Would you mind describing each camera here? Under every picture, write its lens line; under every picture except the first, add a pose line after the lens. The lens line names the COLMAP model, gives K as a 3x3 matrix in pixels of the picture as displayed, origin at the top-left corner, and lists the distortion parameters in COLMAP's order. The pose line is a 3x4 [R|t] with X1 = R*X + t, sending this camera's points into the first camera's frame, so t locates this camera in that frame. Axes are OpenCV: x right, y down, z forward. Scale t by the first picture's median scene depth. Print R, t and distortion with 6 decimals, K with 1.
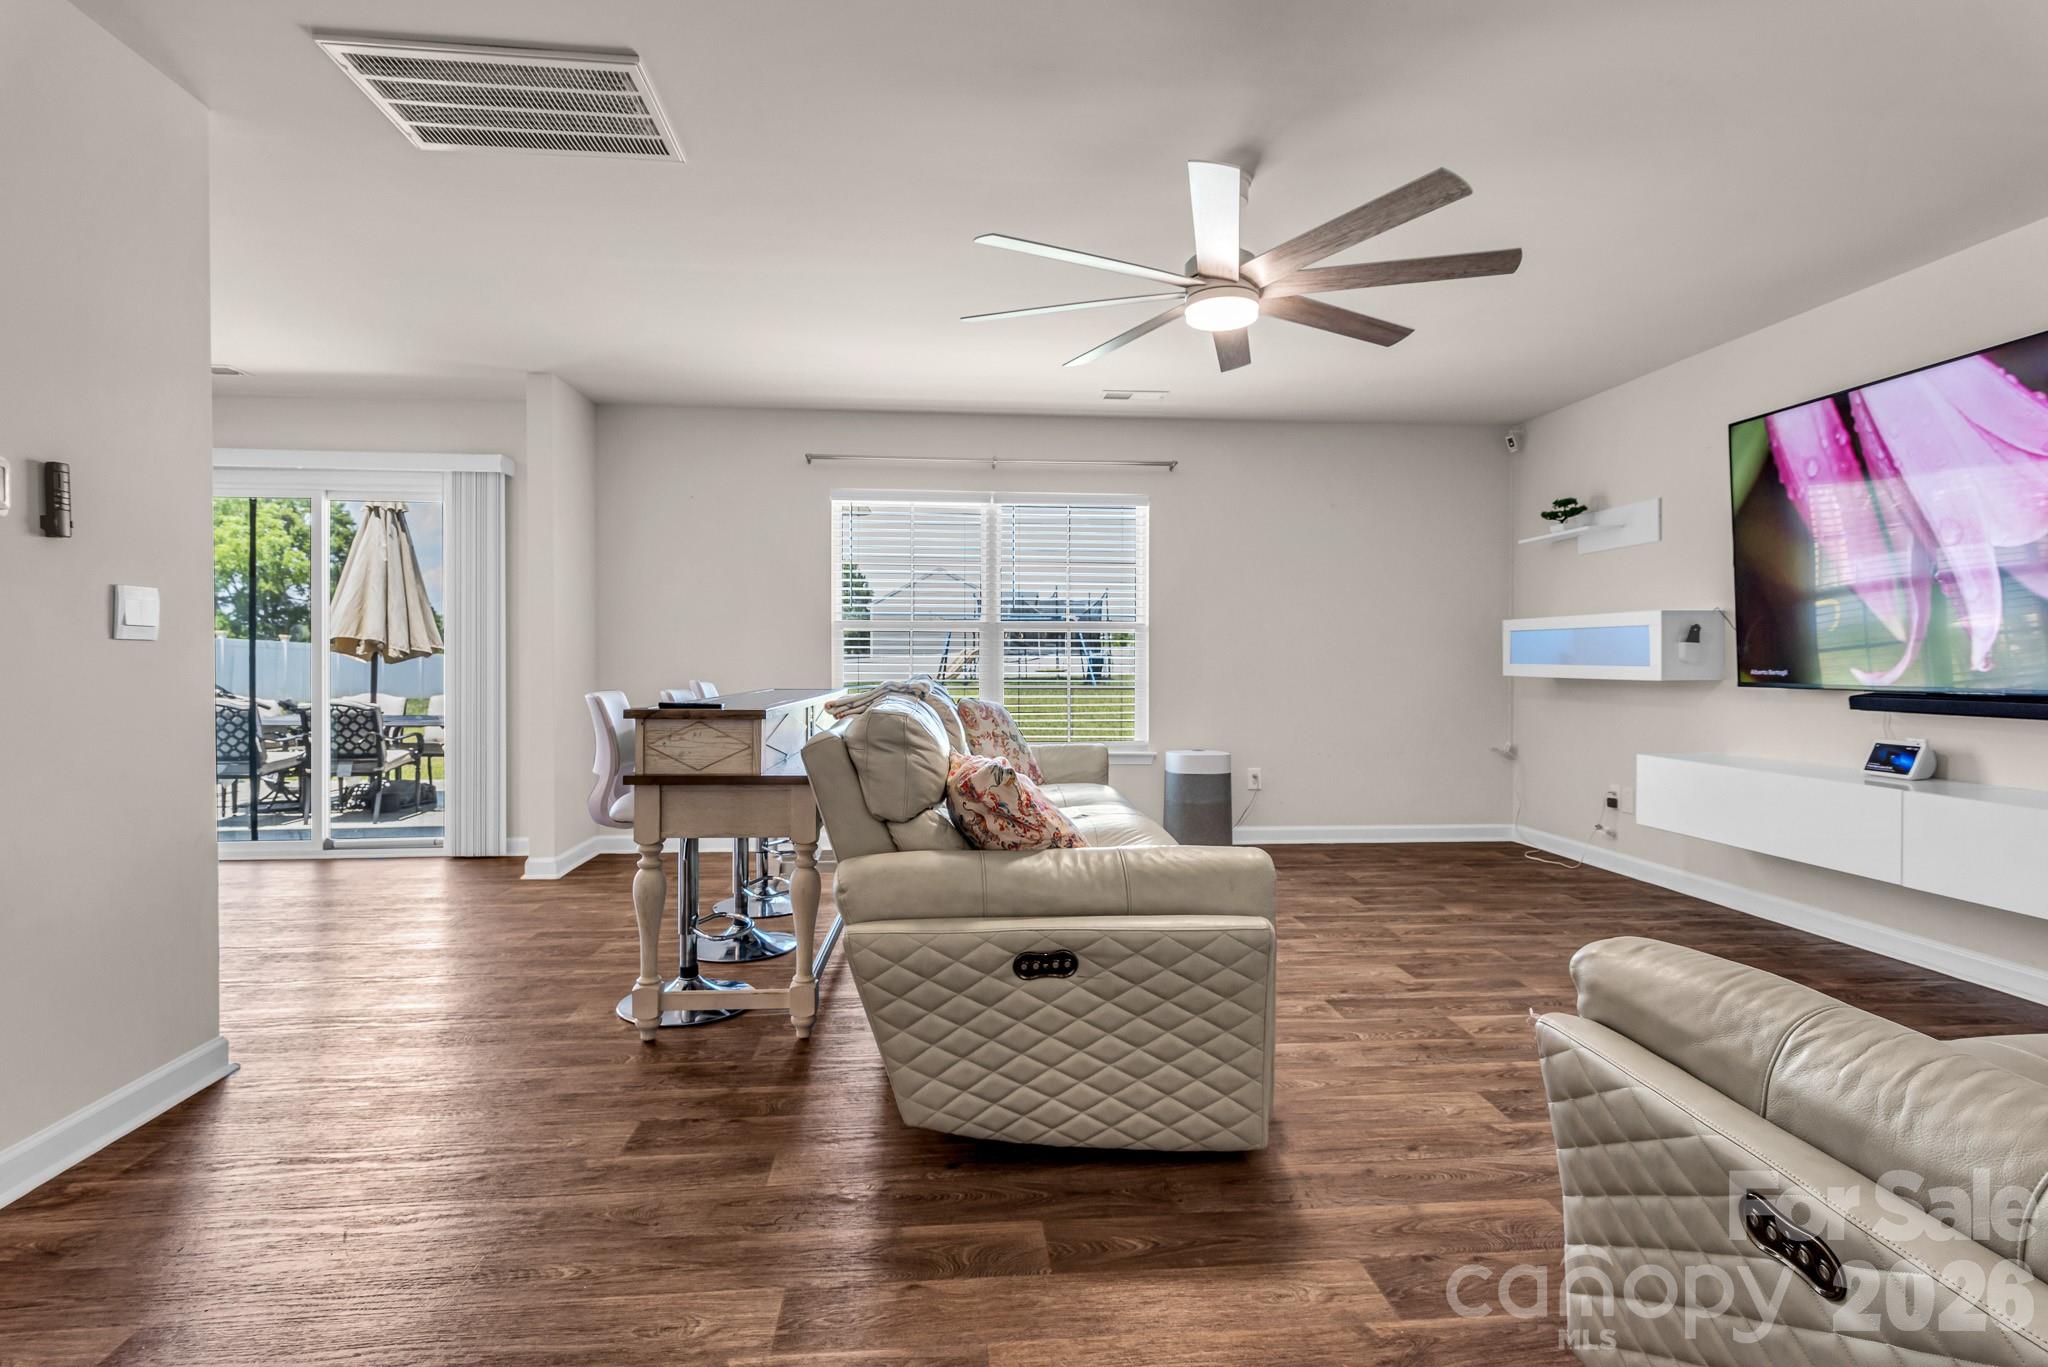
lens RADIAL K [[1025.3, 0, 1025.4], [0, 1025.3, 667.6], [0, 0, 1]] dist [0.006715, -0.000249]
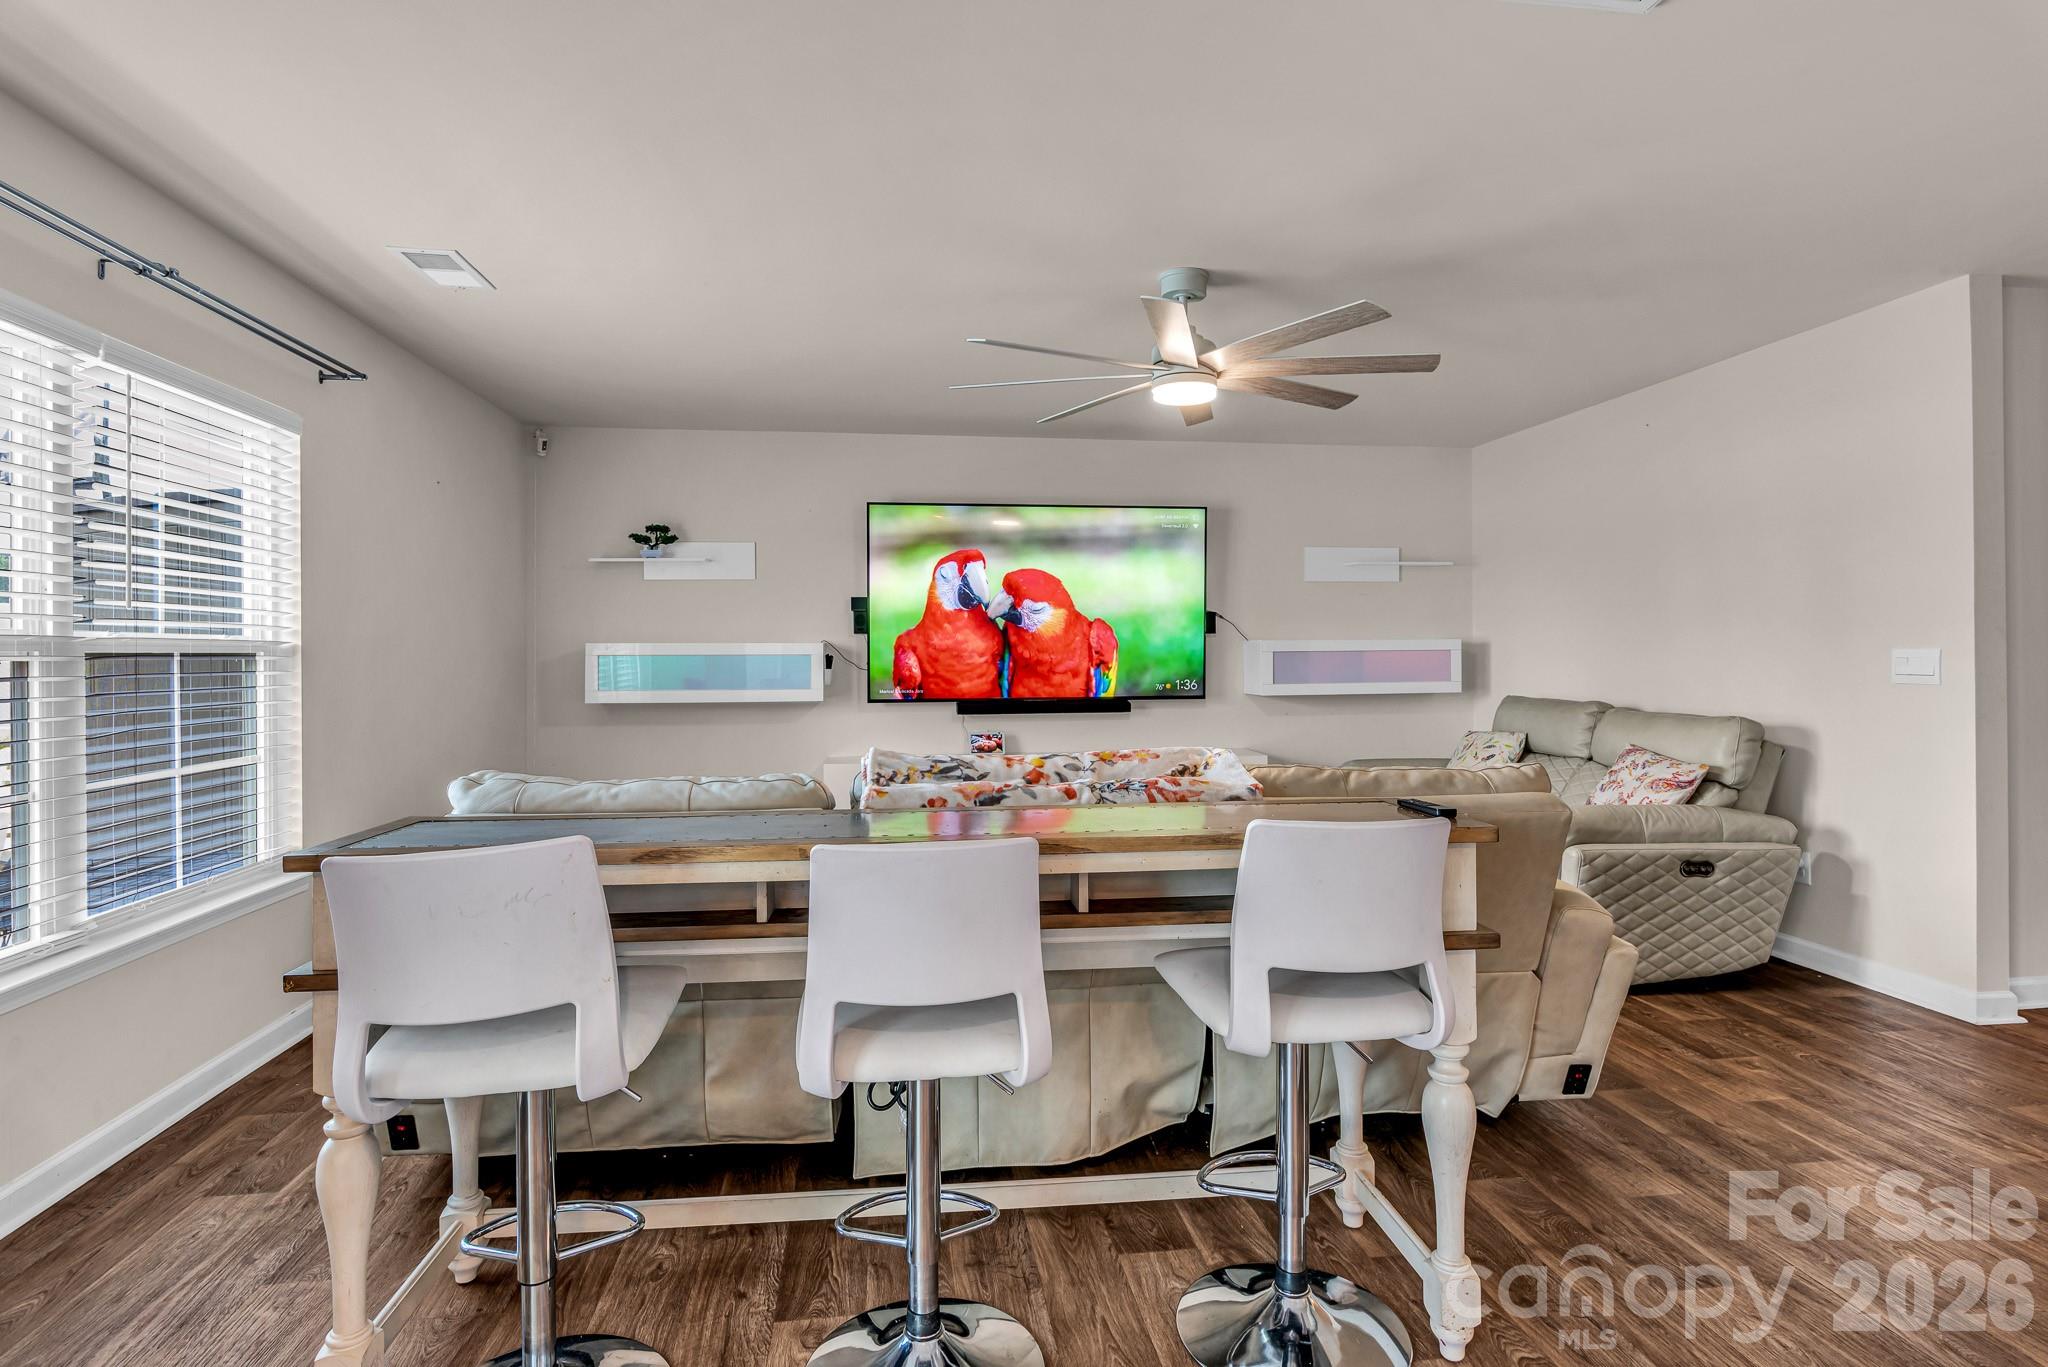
lens RADIAL K [[1025.3, 0, 1060.3], [0, 1025.3, 676.1], [0, 0, 1]] dist [0.006715, -0.000249]
pose [[-0.058758, -0.022427, 0.998020, -0.963705], [0.012033, 0.999659, 0.023173, -0.066887], [-0.998200, 0.013371, -0.058468, 1.270963]]
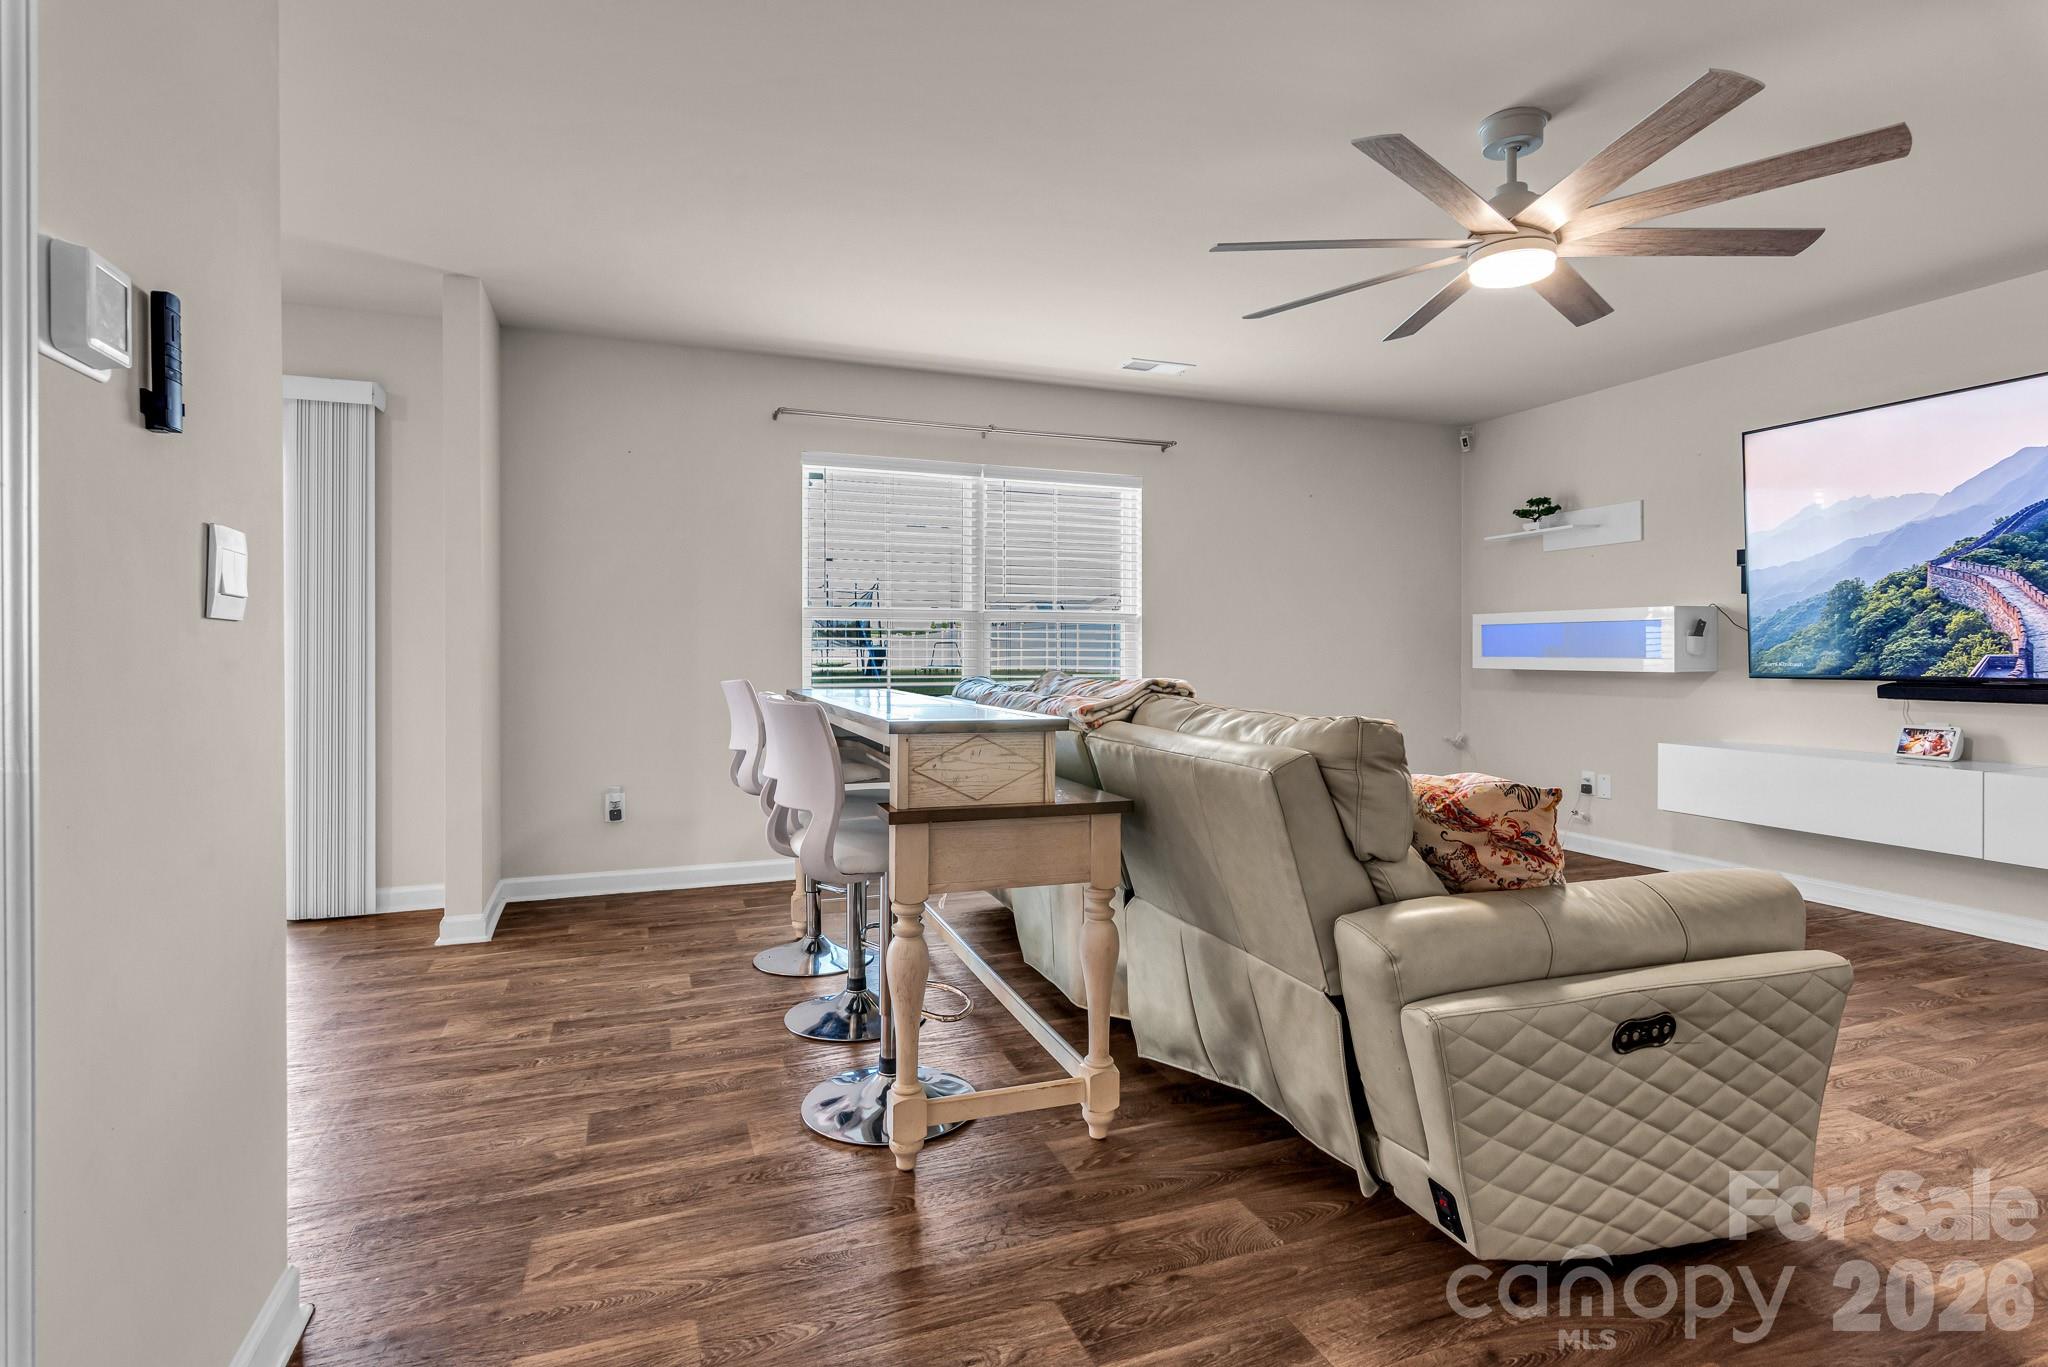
lens RADIAL K [[1025.3, 0, 1018.2], [0, 1025.3, 656.6], [0, 0, 1]] dist [0.006715, -0.000249]
pose [[0.960084, -0.001717, 0.279707, -0.501156], [0.002721, 0.999991, -0.003201, -0.002963], [-0.279699, 0.003835, 0.960080, 0.268366]]
